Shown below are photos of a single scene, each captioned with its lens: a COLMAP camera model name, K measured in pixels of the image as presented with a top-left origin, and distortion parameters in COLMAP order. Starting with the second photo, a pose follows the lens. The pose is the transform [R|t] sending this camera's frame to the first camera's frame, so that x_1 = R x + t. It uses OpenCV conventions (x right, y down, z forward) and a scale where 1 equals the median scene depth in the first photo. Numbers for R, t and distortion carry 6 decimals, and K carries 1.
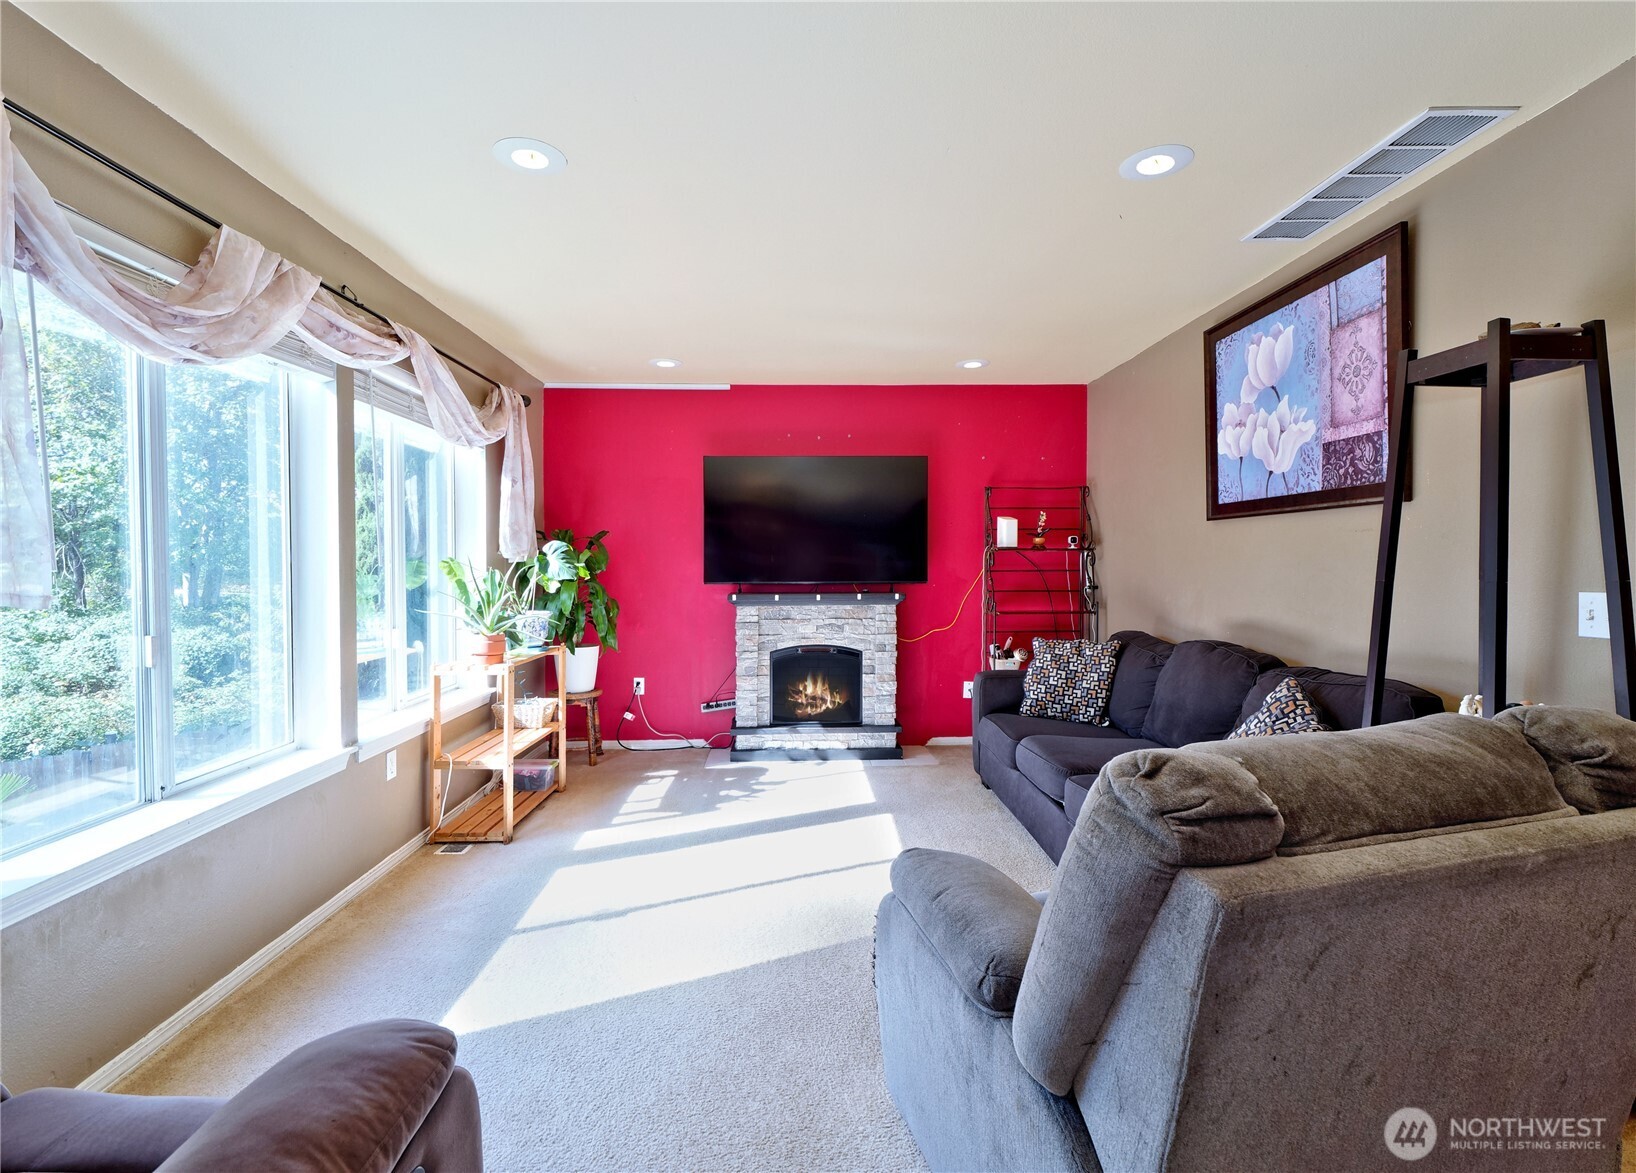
lens RADIAL K [[735.6, 0, 818.7], [0, 735.6, 570.5], [0, 0, 1]] dist [0.000920, -0.000304]
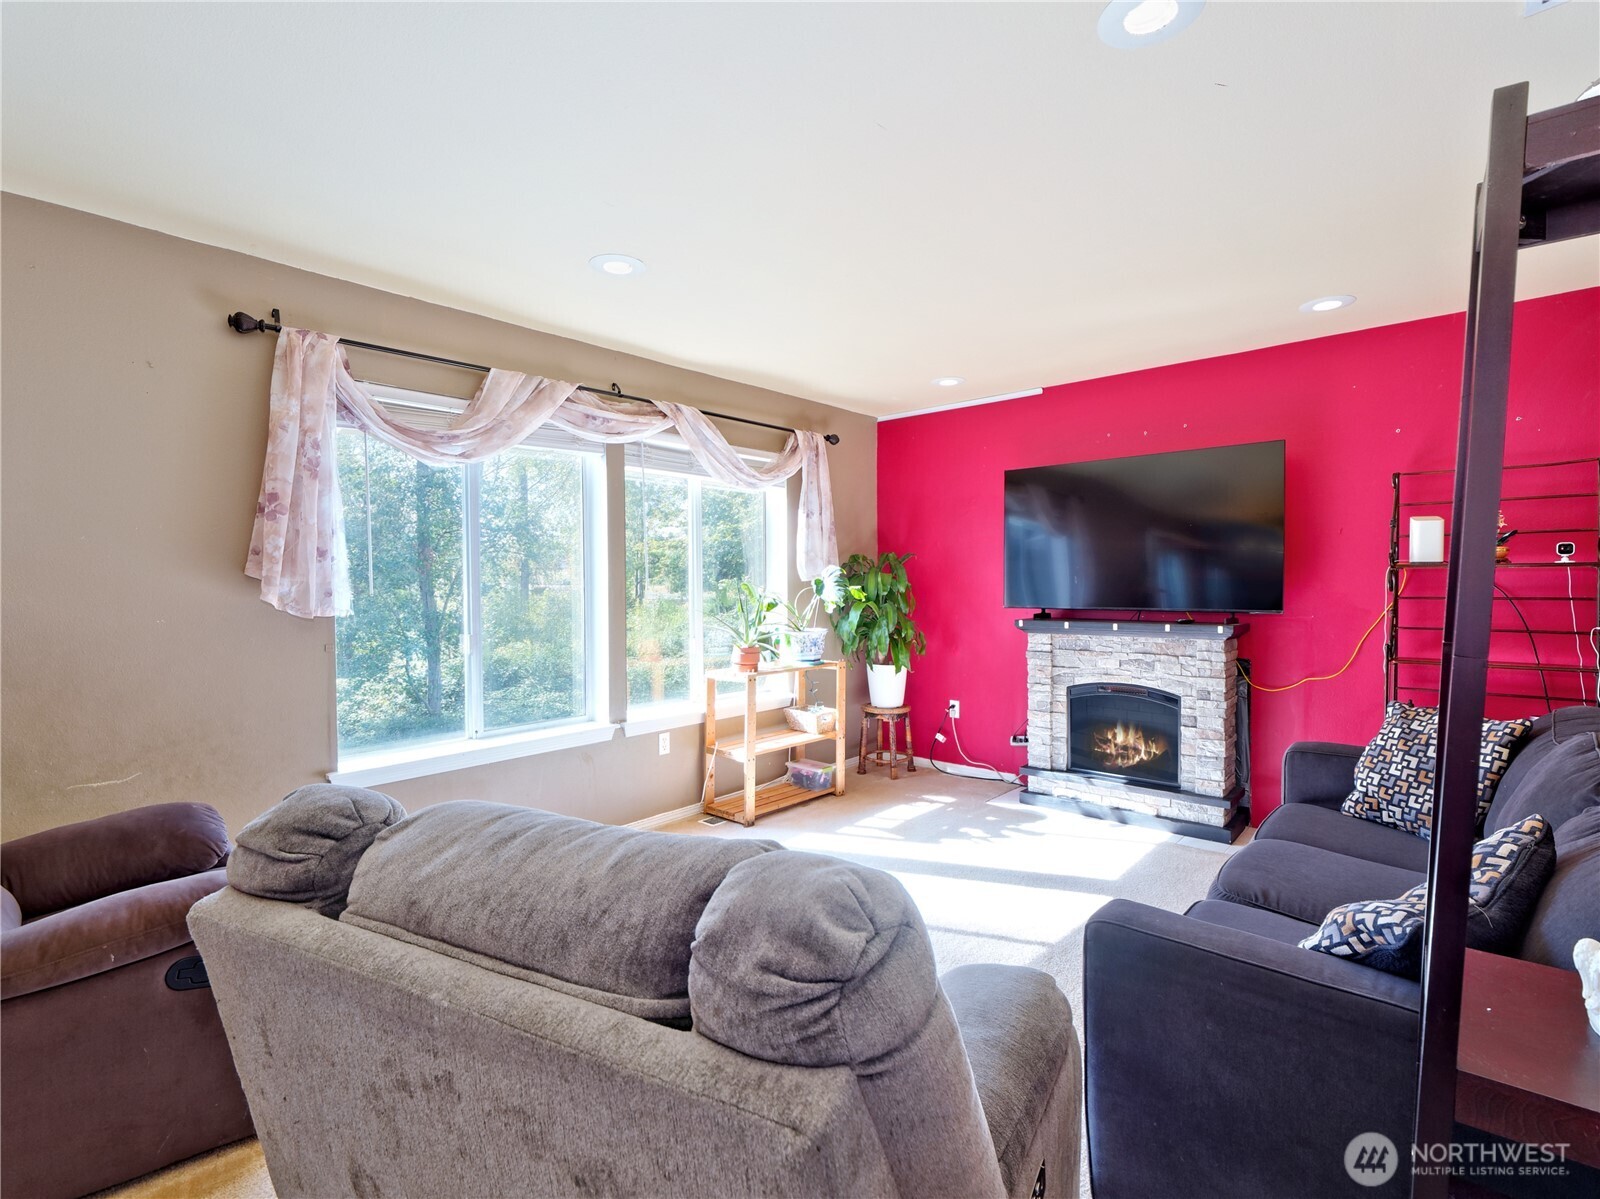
lens RADIAL K [[771.9, 0, 829.9], [0, 771.9, 583.9], [0, 0, 1]] dist [0.018875, -0.000889]
pose [[0.733680, 0.002648, -0.679490, 0.358696], [-0.004605, 0.999989, -0.001075, -0.009875], [0.679479, 0.003917, 0.733684, 0.130495]]
